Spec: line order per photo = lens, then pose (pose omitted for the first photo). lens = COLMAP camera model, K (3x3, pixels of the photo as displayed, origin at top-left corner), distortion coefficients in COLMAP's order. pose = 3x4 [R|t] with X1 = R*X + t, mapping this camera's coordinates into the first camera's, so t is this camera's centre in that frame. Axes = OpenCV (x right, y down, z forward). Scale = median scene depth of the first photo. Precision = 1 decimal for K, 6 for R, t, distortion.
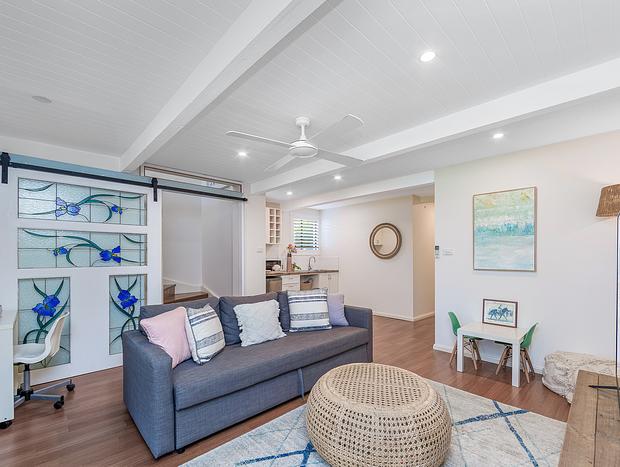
lens RADIAL K [[282.1, 0, 298.9], [0, 282.1, 261.2], [0, 0, 1]] dist [0.000783, 0.000803]
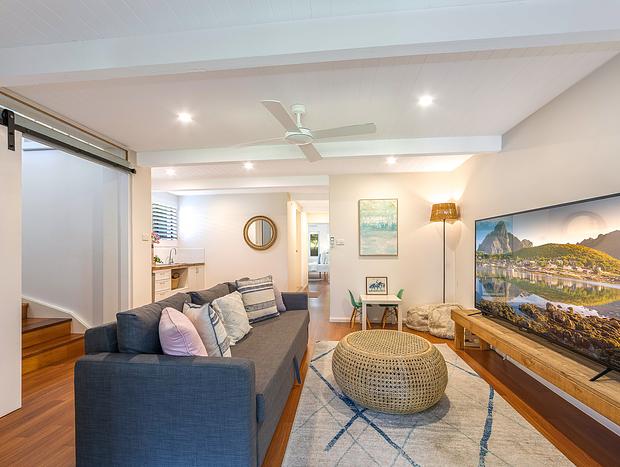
lens RADIAL K [[282.1, 0, 307.8], [0, 282.1, 254.5], [0, 0, 1]] dist [0.000783, 0.000803]
pose [[0.763630, -0.012438, 0.645534, -0.444696], [0.016222, 0.999868, 0.000075, 0.021585], [-0.645450, 0.010414, 0.763732, 0.146507]]
